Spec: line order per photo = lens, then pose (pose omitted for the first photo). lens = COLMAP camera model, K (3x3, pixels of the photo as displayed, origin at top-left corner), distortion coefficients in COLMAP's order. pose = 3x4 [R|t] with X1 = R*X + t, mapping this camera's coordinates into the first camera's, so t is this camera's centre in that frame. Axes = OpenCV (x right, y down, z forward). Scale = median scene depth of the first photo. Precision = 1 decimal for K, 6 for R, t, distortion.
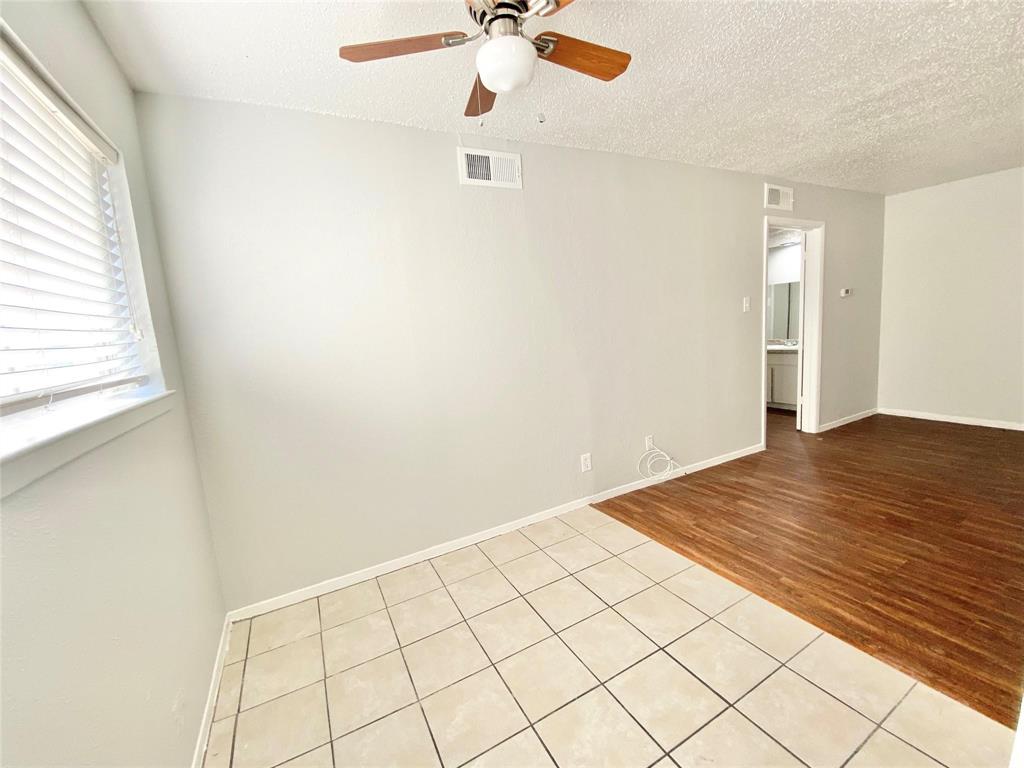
lens RADIAL K [[412.7, 0, 505.8], [0, 412.7, 386.1], [0, 0, 1]] dist [-0.002012, -0.011003]
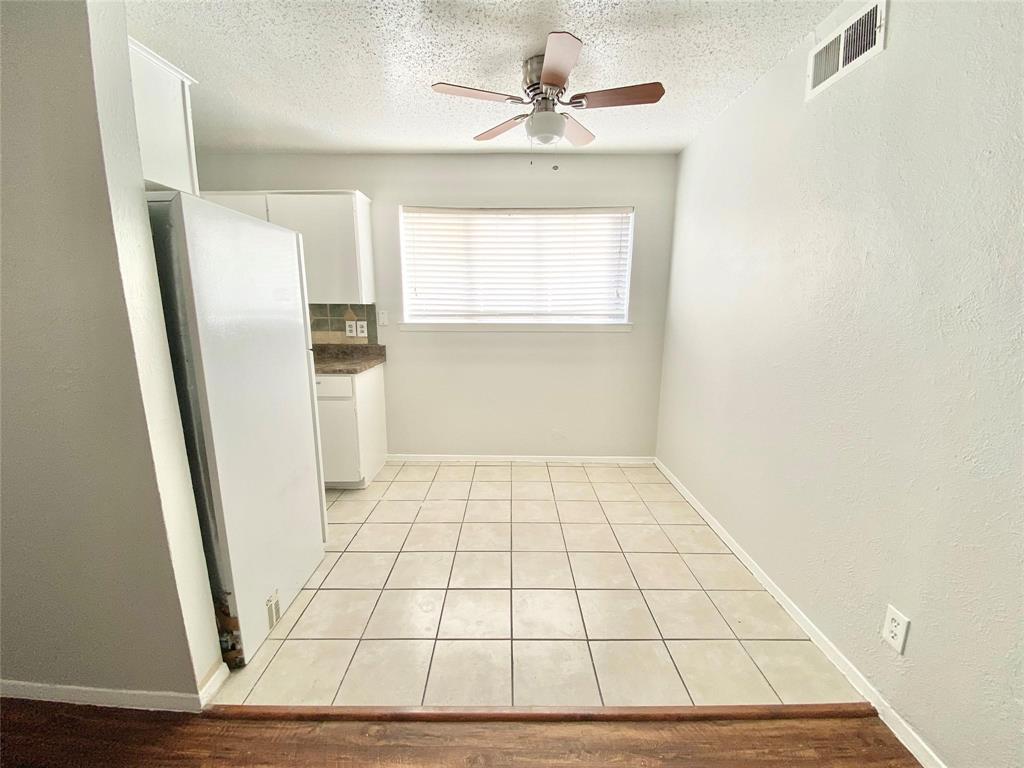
lens RADIAL K [[405.1, 0, 512.0], [0, 405.1, 384.0], [0, 0, 1]] dist [0.000174, -0.000083]
pose [[-0.466943, 0.236410, -0.852100, 0.945601], [-0.092380, 0.945287, 0.312887, -0.216710], [0.879449, 0.224817, -0.419555, 1.040068]]
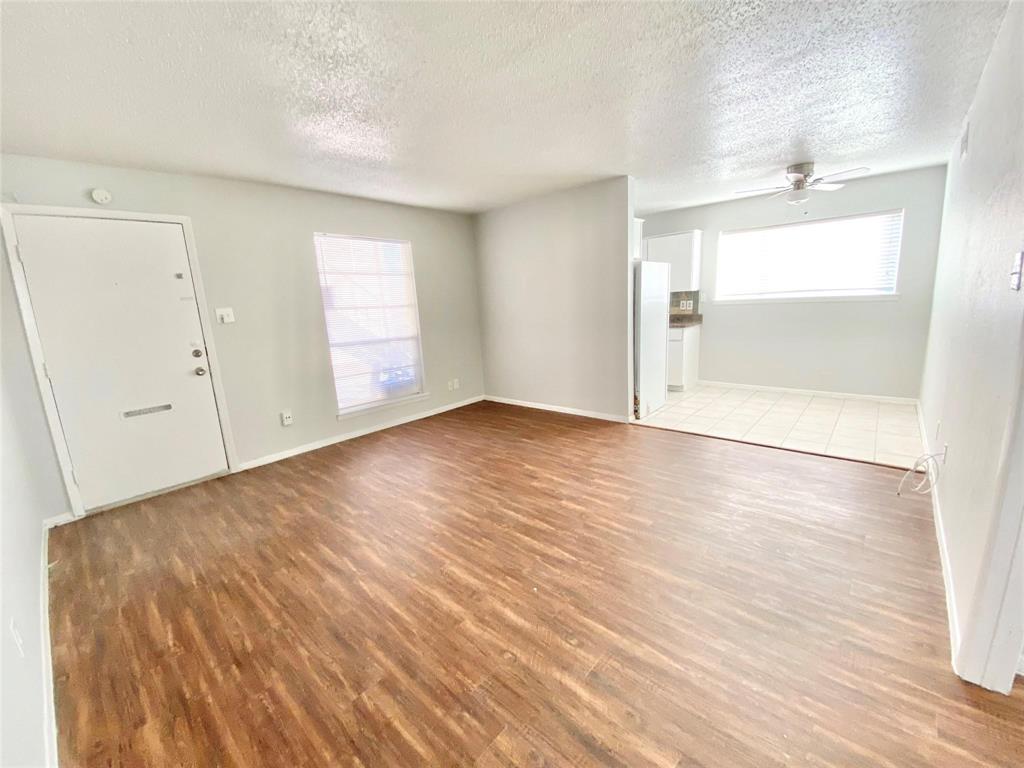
lens RADIAL K [[419.6, 0, 507.6], [0, 419.6, 383.7], [0, 0, 1]] dist [0.020082, -0.018760]
pose [[-0.931964, 0.194989, -0.305650, 1.931837], [0.078994, 0.932012, 0.353713, -0.475988], [0.353840, 0.305503, -0.884005, 2.048558]]
